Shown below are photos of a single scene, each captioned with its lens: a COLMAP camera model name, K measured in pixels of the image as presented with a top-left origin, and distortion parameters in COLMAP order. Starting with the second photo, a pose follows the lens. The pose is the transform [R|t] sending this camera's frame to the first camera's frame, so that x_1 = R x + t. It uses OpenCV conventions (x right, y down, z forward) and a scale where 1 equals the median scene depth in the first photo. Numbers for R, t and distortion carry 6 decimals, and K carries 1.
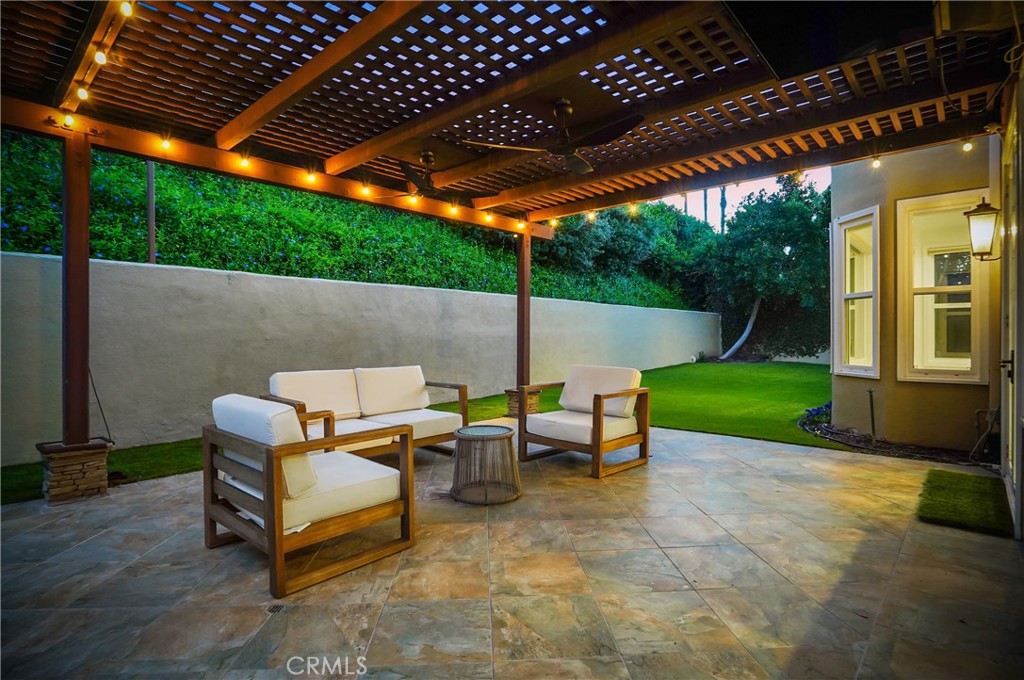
lens RADIAL K [[482.4, 0, 522.5], [0, 482.4, 337.0], [0, 0, 1]] dist [-0.036464, 0.007429]
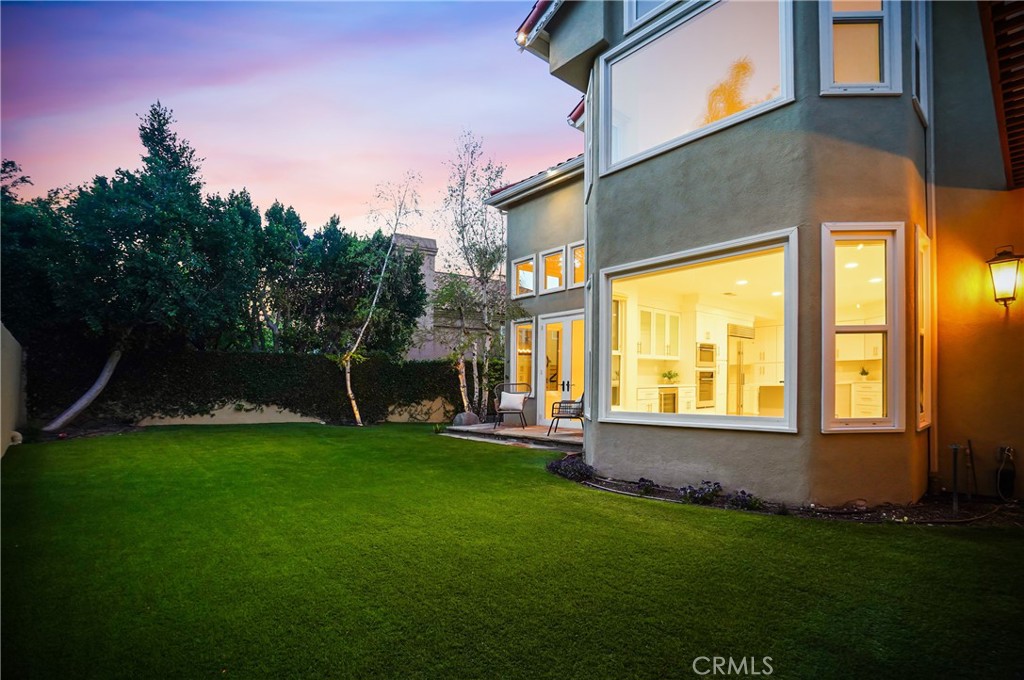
lens RADIAL K [[479.2, 0, 481.6], [0, 479.2, 400.3], [0, 0, 1]] dist [-0.040475, 0.008611]
pose [[0.135994, -0.024731, 0.990401, -0.130832], [0.005948, 0.999691, 0.024146, 0.009770], [-0.990692, 0.002607, 0.136099, 1.475115]]
